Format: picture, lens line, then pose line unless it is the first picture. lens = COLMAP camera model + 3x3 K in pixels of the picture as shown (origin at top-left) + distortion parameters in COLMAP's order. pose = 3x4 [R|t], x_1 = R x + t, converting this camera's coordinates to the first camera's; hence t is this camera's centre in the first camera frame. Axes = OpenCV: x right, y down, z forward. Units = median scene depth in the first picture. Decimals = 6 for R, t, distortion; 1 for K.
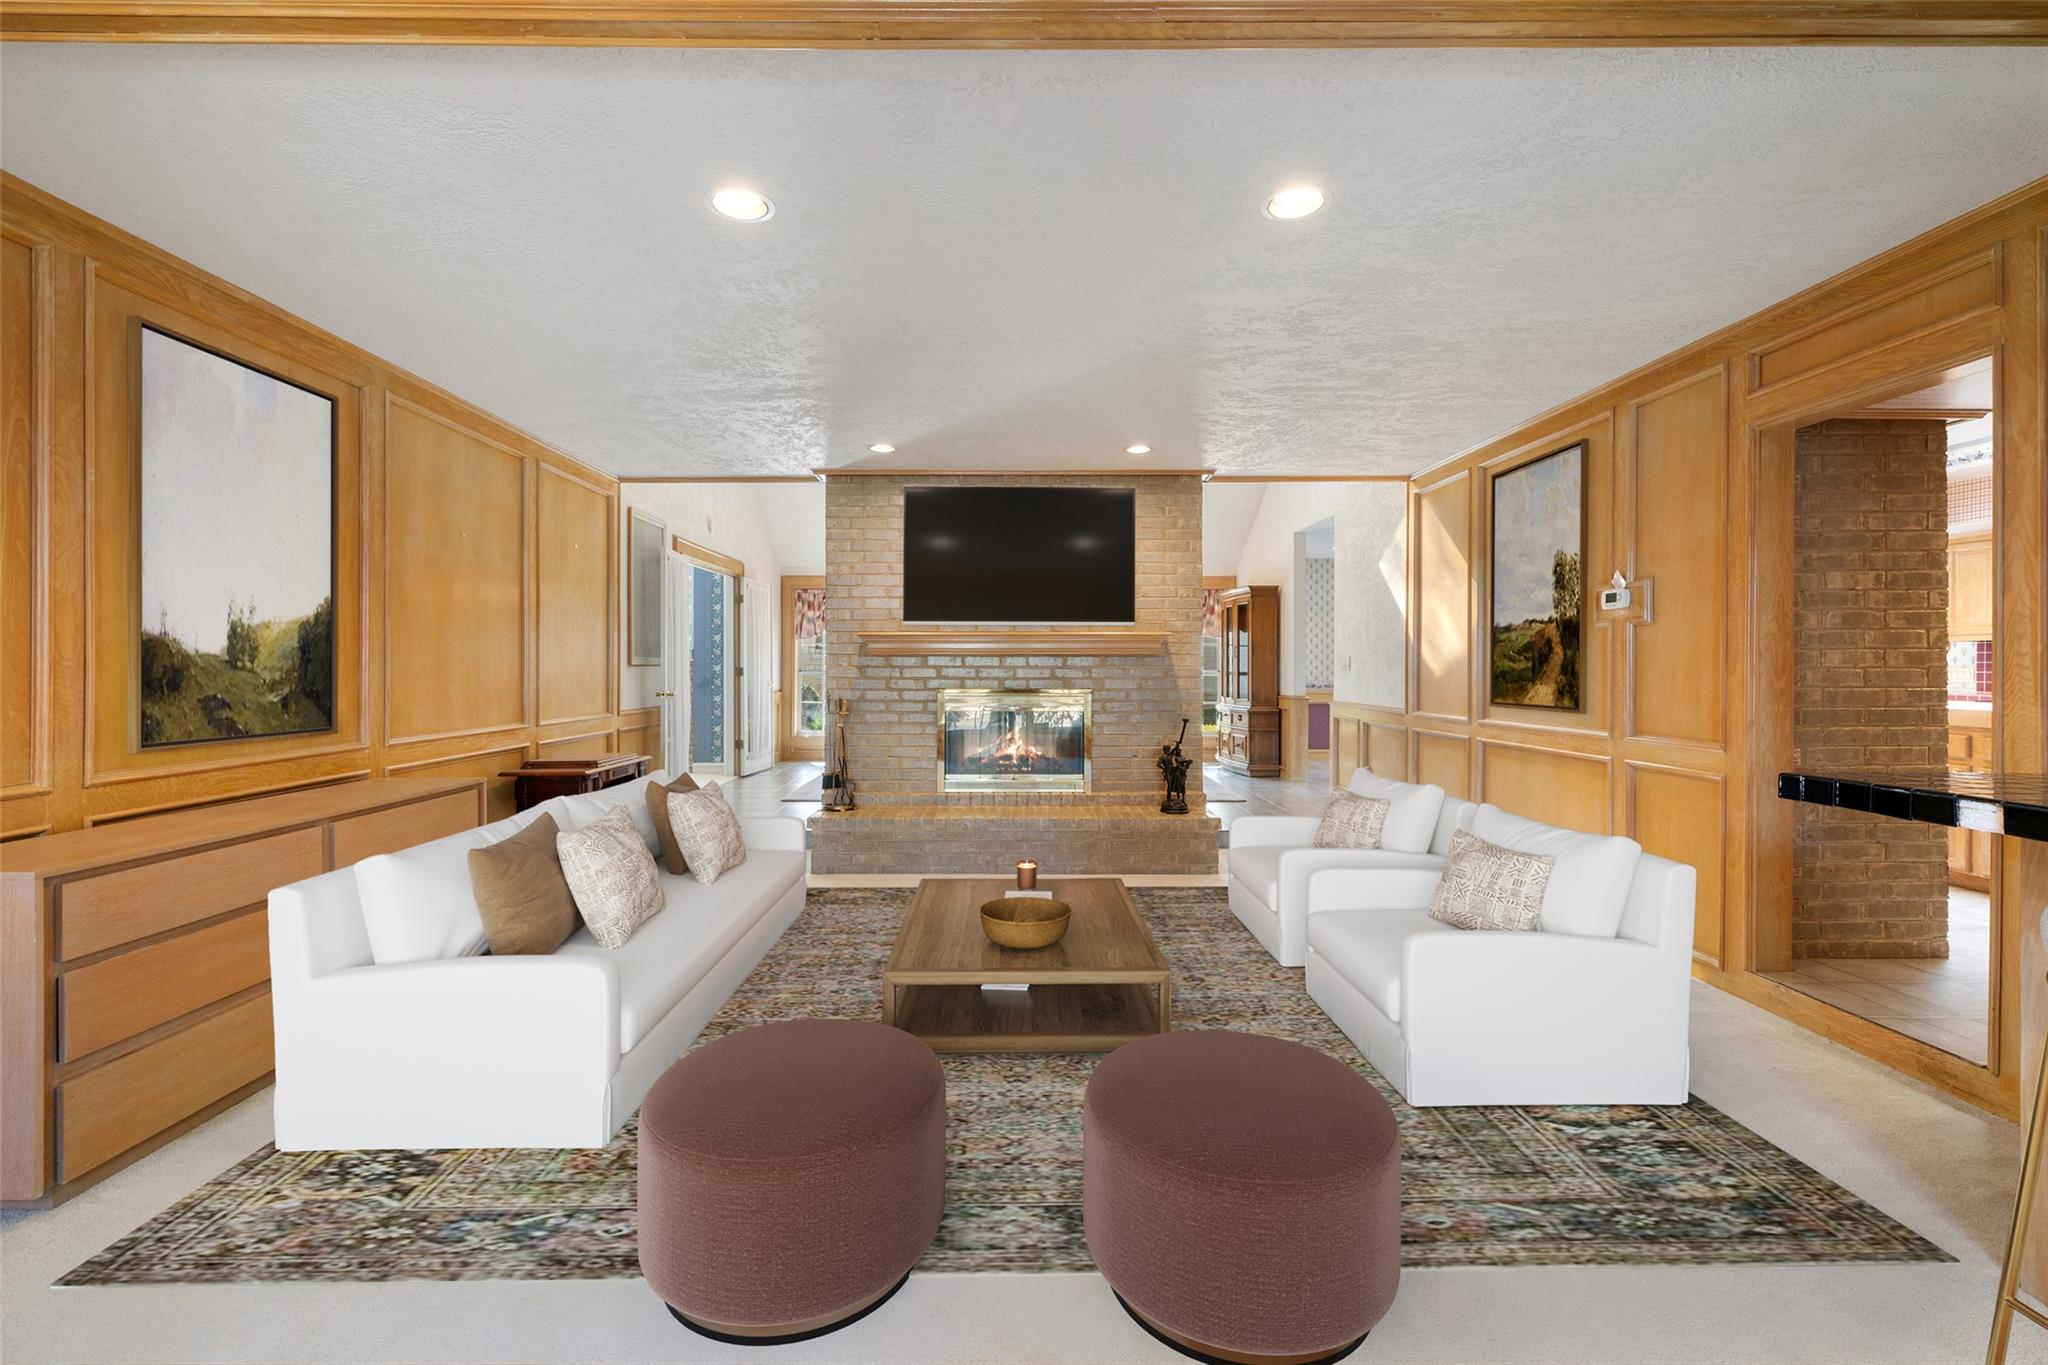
lens RADIAL K [[855.6, 0, 1021.9], [0, 855.6, 660.9], [0, 0, 1]] dist [0.001354, 0.000623]
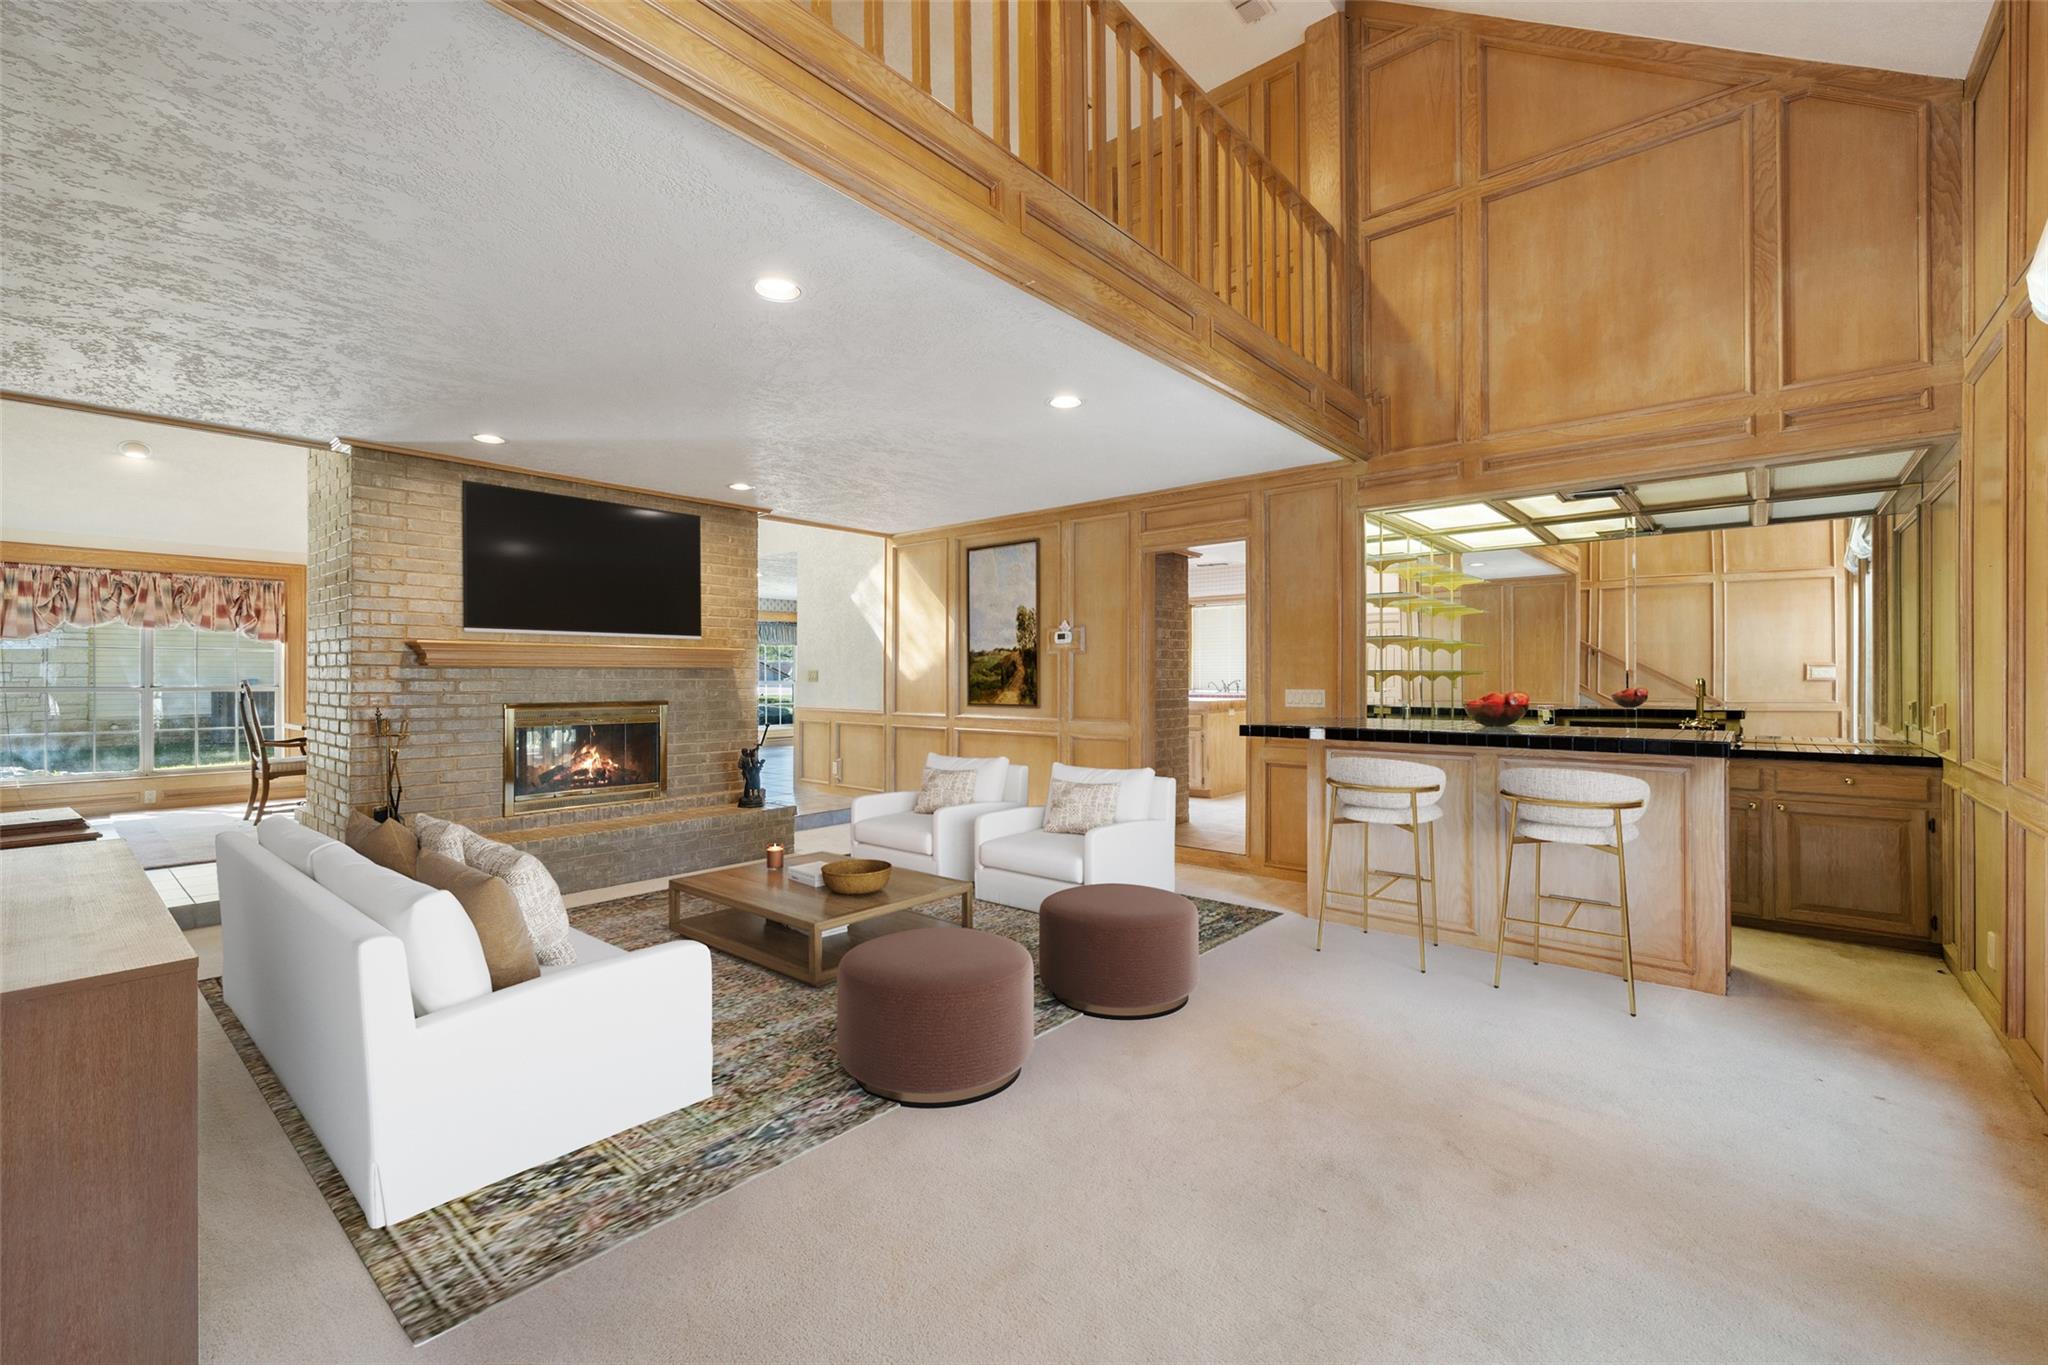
lens RADIAL K [[855.6, 0, 1033.8], [0, 855.6, 688.5], [0, 0, 1]] dist [0.001354, 0.000623]
pose [[0.656868, -0.008548, 0.753957, -0.520243], [-0.004019, 0.999882, 0.014838, 0.000281], [-0.753995, -0.012777, 0.656756, -0.038388]]
